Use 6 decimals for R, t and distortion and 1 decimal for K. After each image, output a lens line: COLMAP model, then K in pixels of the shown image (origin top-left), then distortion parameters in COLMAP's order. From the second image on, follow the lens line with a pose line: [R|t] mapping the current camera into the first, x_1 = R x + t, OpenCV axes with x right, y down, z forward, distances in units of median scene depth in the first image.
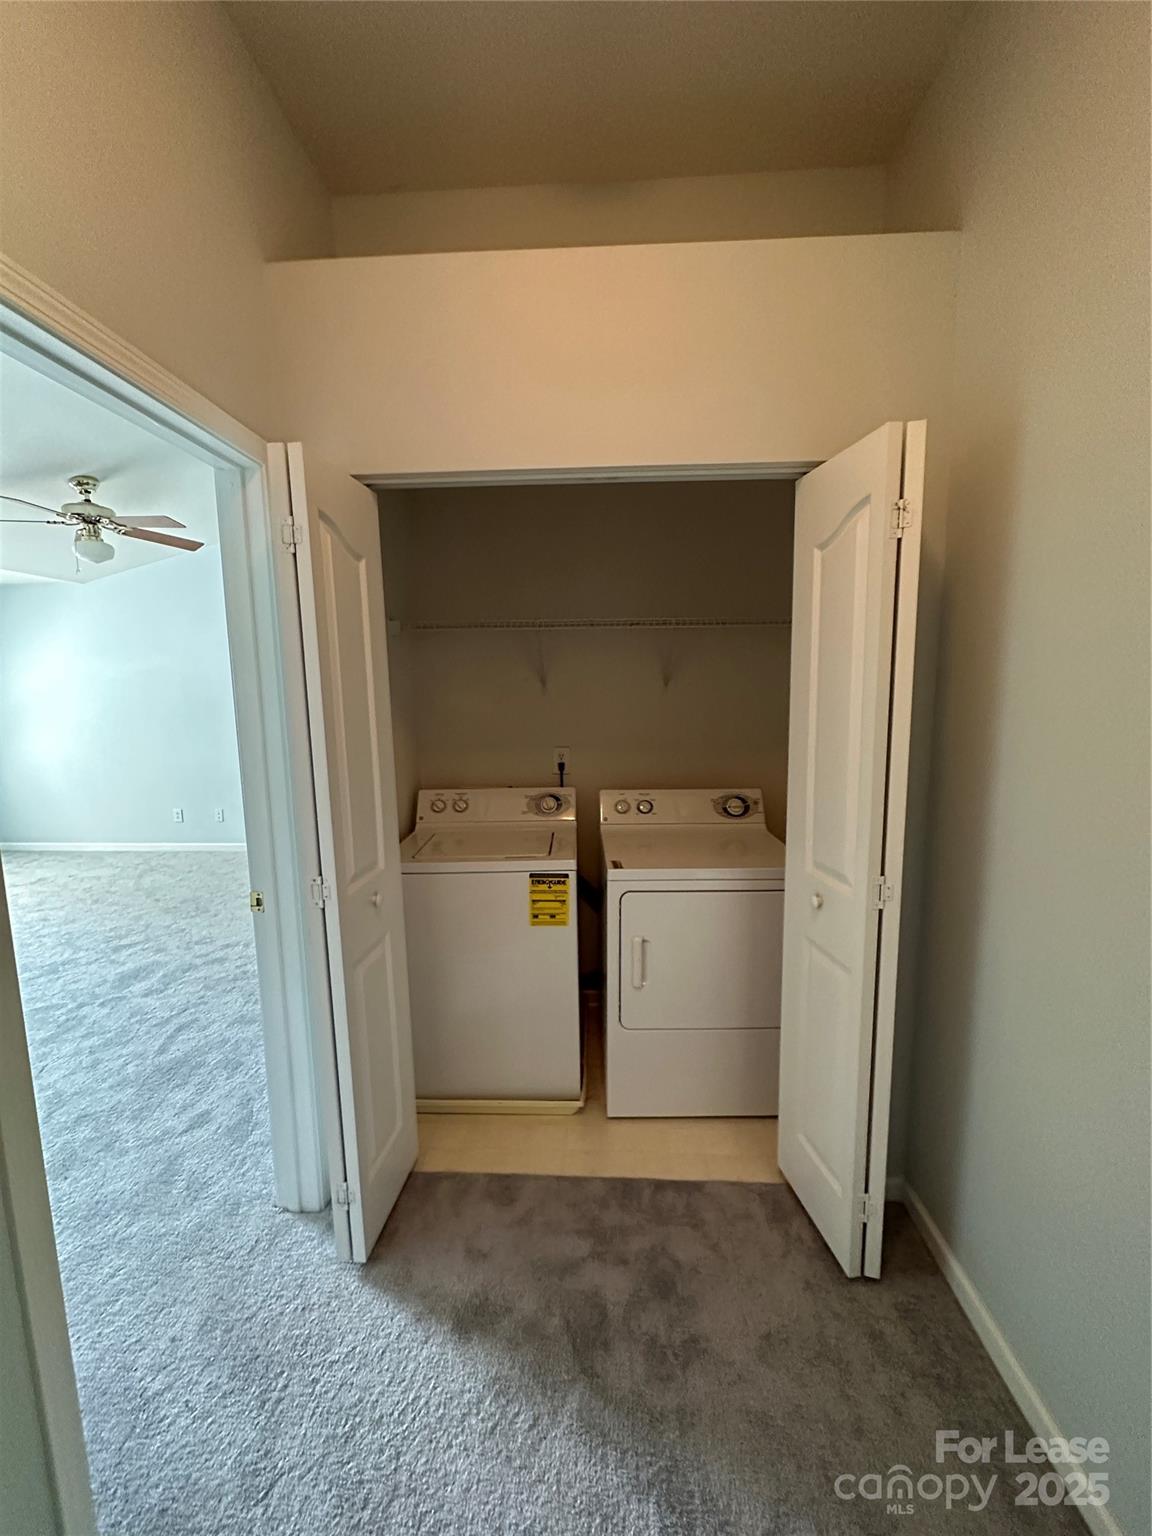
lens RADIAL K [[613.0, 0, 577.4], [0, 613.0, 767.8], [0, 0, 1]] dist [-0.002676, 0.000289]
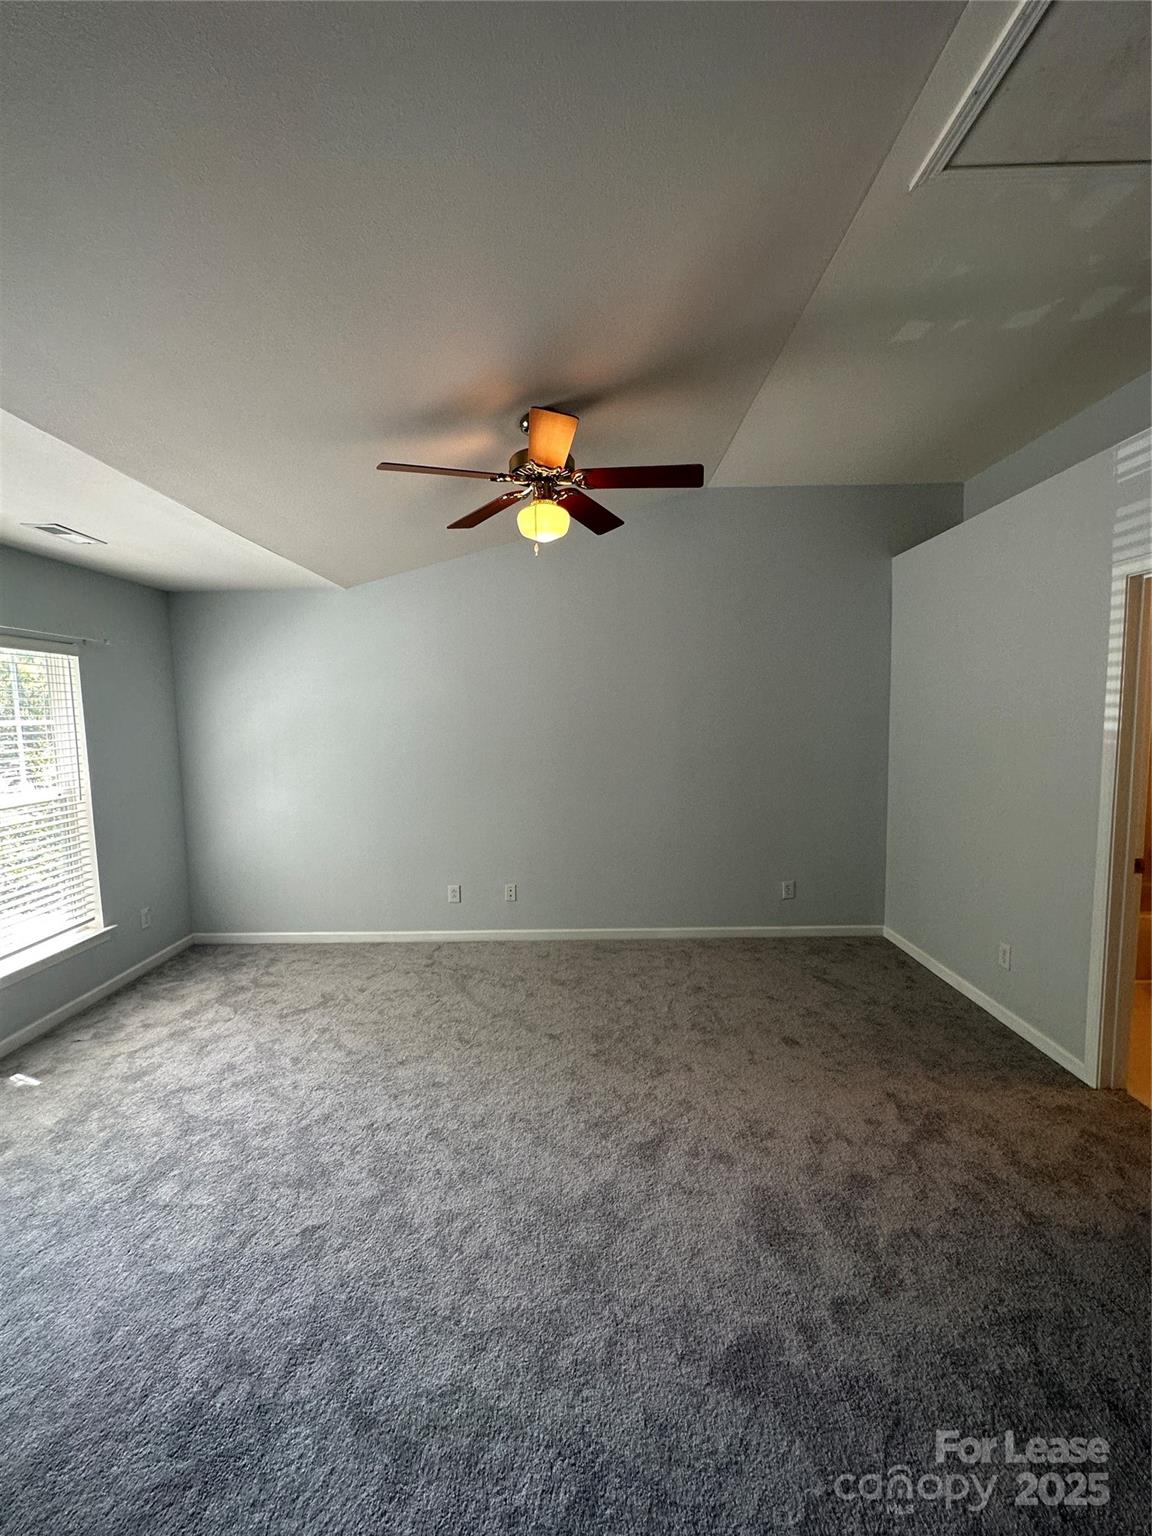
lens RADIAL K [[613.0, 0, 574.5], [0, 613.0, 772.8], [0, 0, 1]] dist [-0.002676, 0.000289]
pose [[0.999511, -0.010599, 0.029410, -0.814842], [0.011897, 0.998947, -0.044301, -0.055140], [-0.028910, 0.044629, 0.998585, 0.368285]]
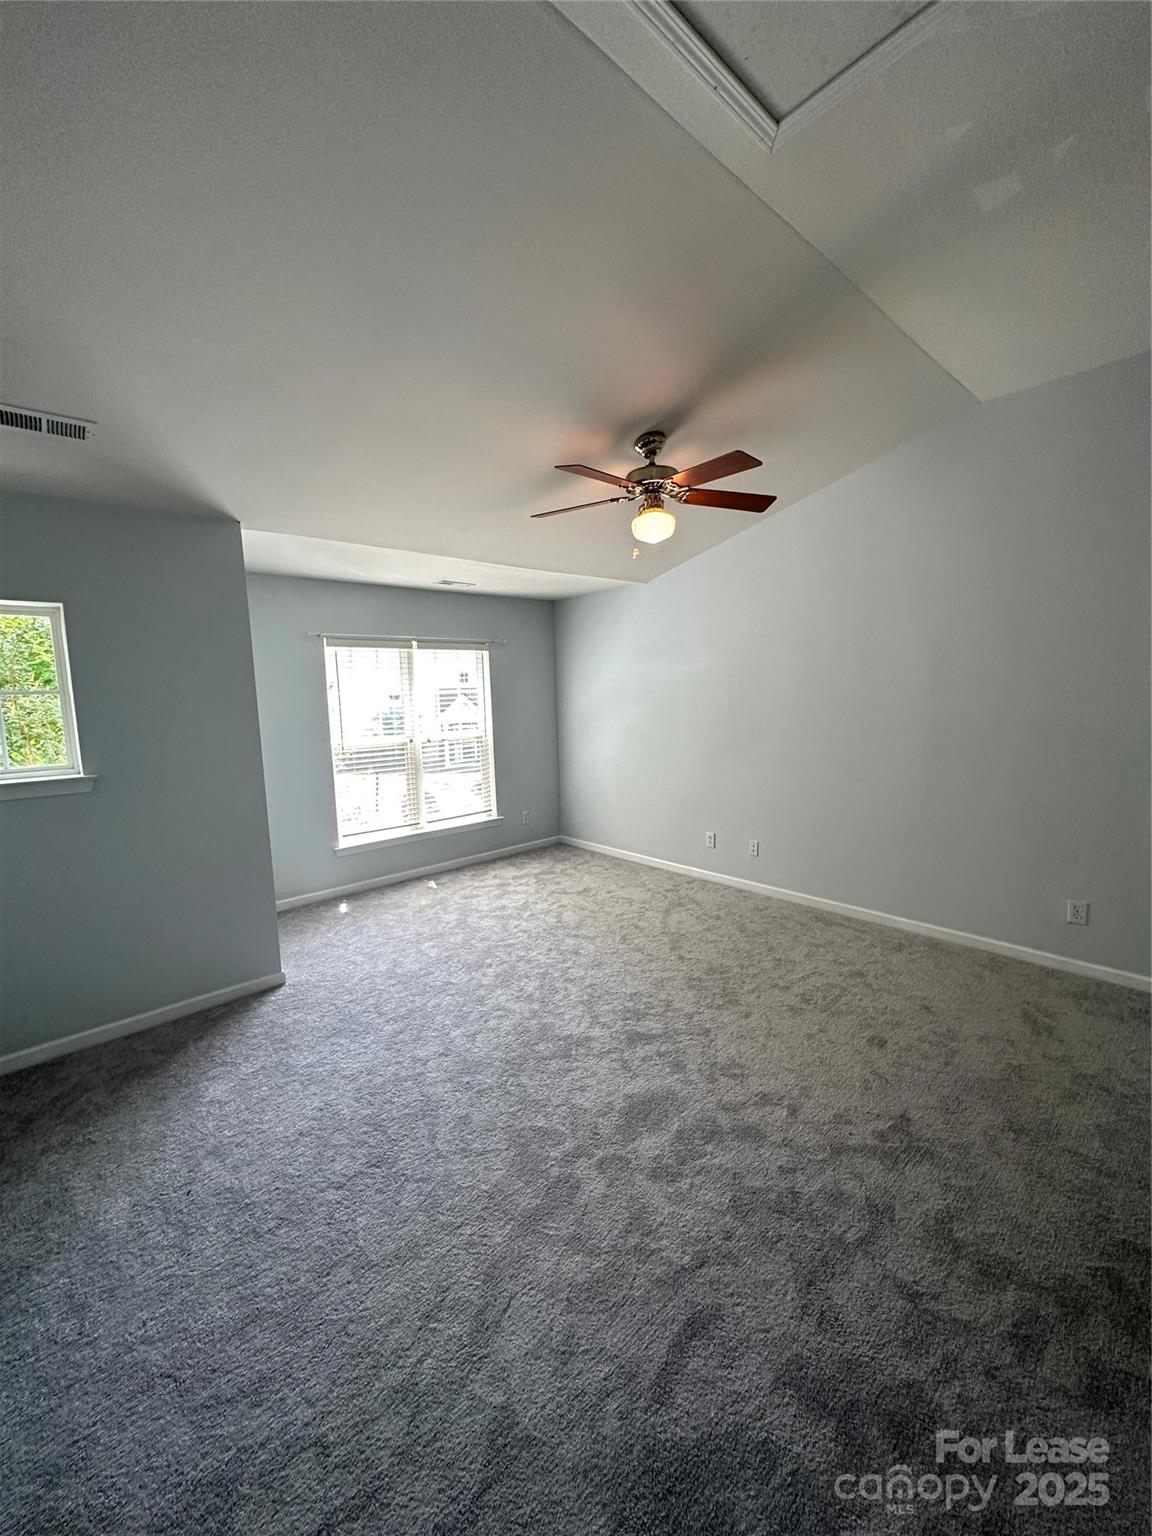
lens RADIAL K [[613.0, 0, 573.0], [0, 613.0, 773.8], [0, 0, 1]] dist [-0.002676, 0.000289]
pose [[0.698108, 0.088224, -0.710537, -0.279283], [-0.076784, 0.995881, 0.048212, -0.065025], [0.711864, 0.020900, 0.702007, 0.389188]]
